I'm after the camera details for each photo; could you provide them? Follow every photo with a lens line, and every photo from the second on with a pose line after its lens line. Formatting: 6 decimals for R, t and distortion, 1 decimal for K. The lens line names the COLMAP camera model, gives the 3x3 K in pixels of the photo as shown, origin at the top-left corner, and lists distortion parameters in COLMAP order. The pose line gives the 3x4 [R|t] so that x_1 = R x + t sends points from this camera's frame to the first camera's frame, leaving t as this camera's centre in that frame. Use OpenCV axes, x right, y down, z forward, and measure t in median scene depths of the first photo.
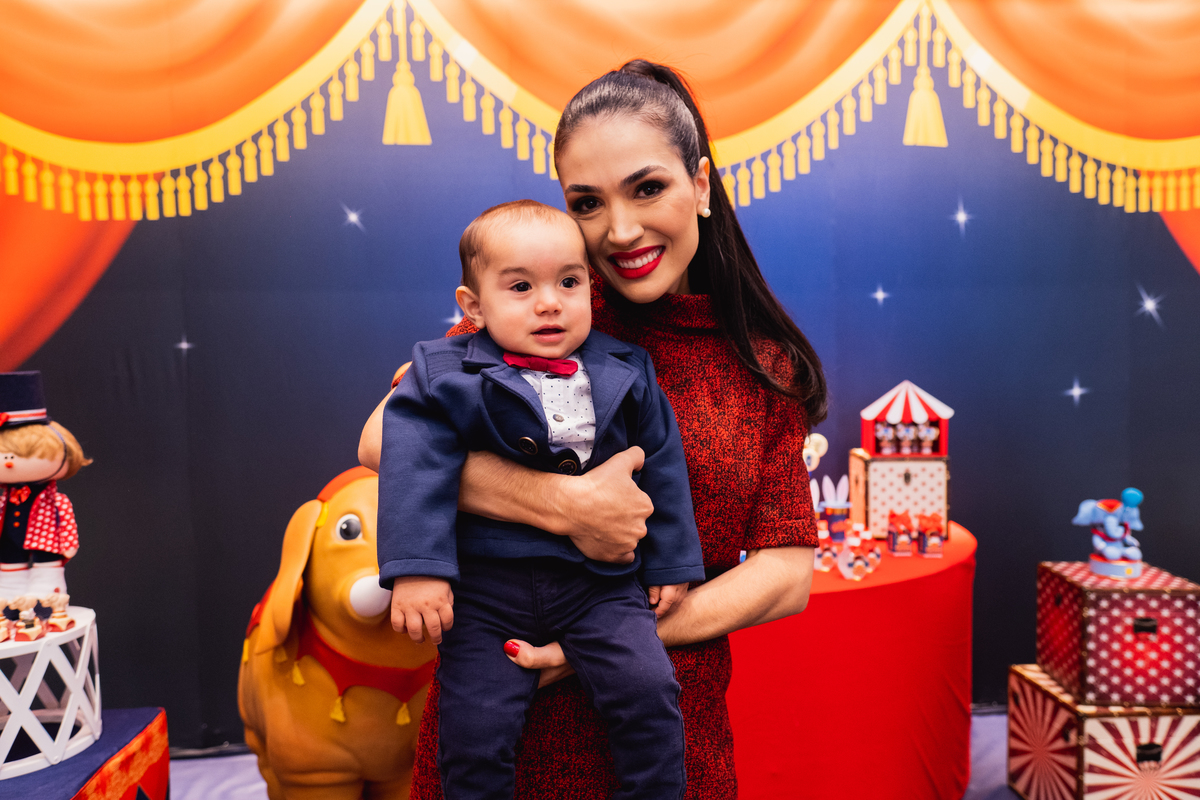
lens RADIAL K [[843.6, 0, 583.3], [0, 843.6, 407.9], [0, 0, 1]] dist [-0.005545, -0.000878]
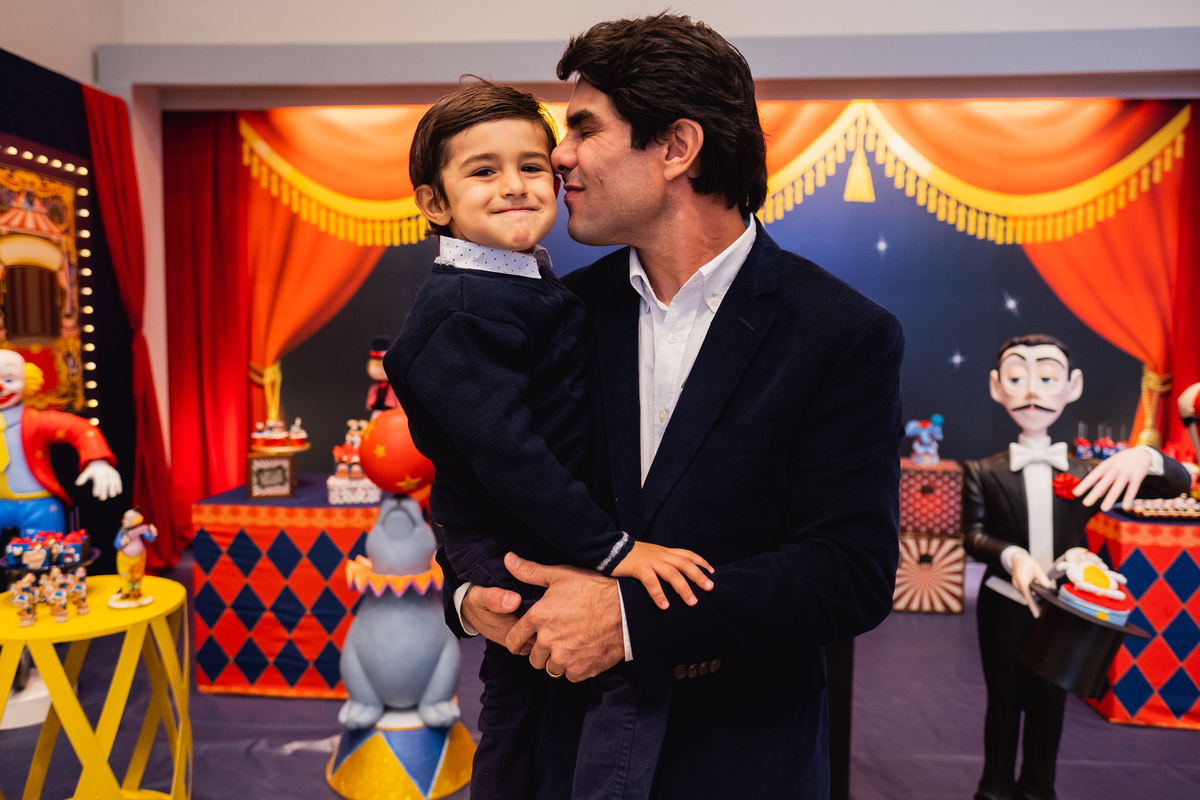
lens RADIAL K [[847.4, 0, 565.8], [0, 847.4, 397.4], [0, 0, 1]] dist [-0.004197, 0.000409]
pose [[0.984526, 0.040742, -0.170439, 0.157182], [-0.033397, 0.998395, 0.045741, 0.003052], [0.172030, -0.039341, 0.984306, -0.708154]]
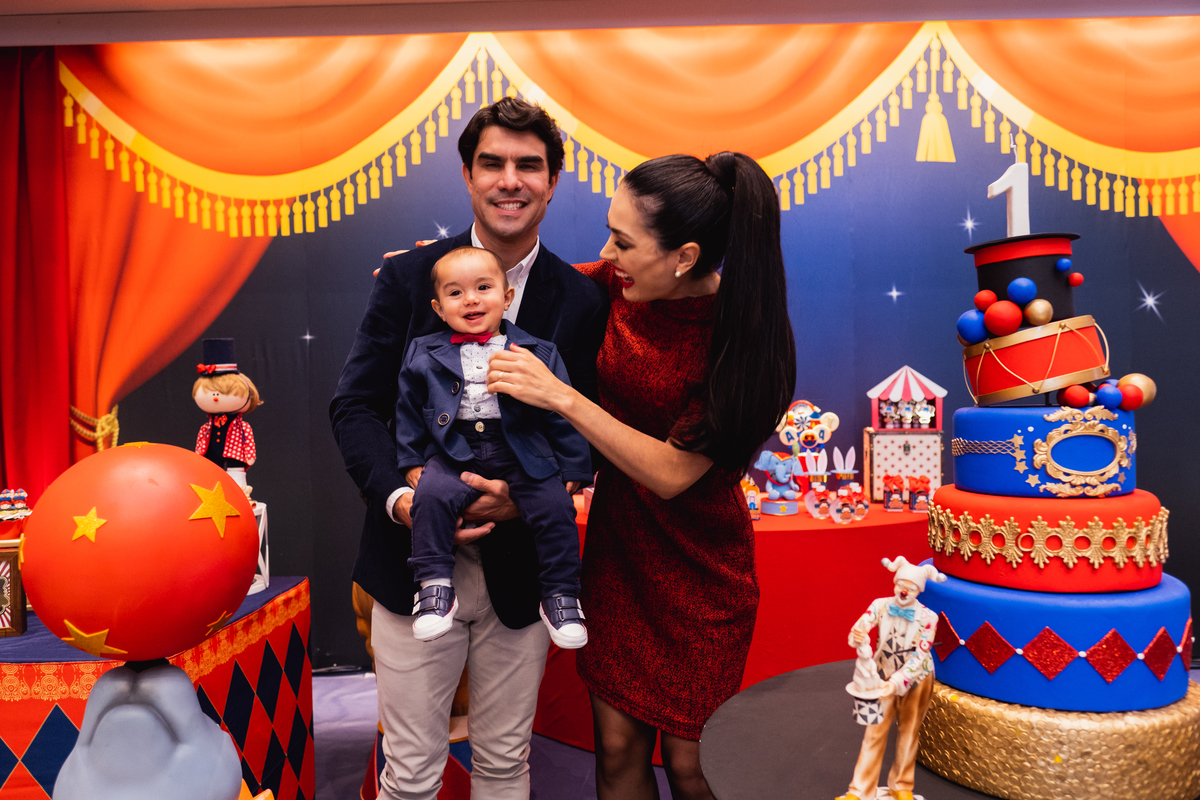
lens RADIAL K [[868.1, 0, 575.0], [0, 868.1, 405.7], [0, 0, 1]] dist [-0.007786, 0.000424]
pose [[0.993574, 0.008255, -0.112879, 0.060323], [-0.010723, 0.999716, -0.021270, 0.049725], [0.112671, 0.022344, 0.993381, -0.218359]]
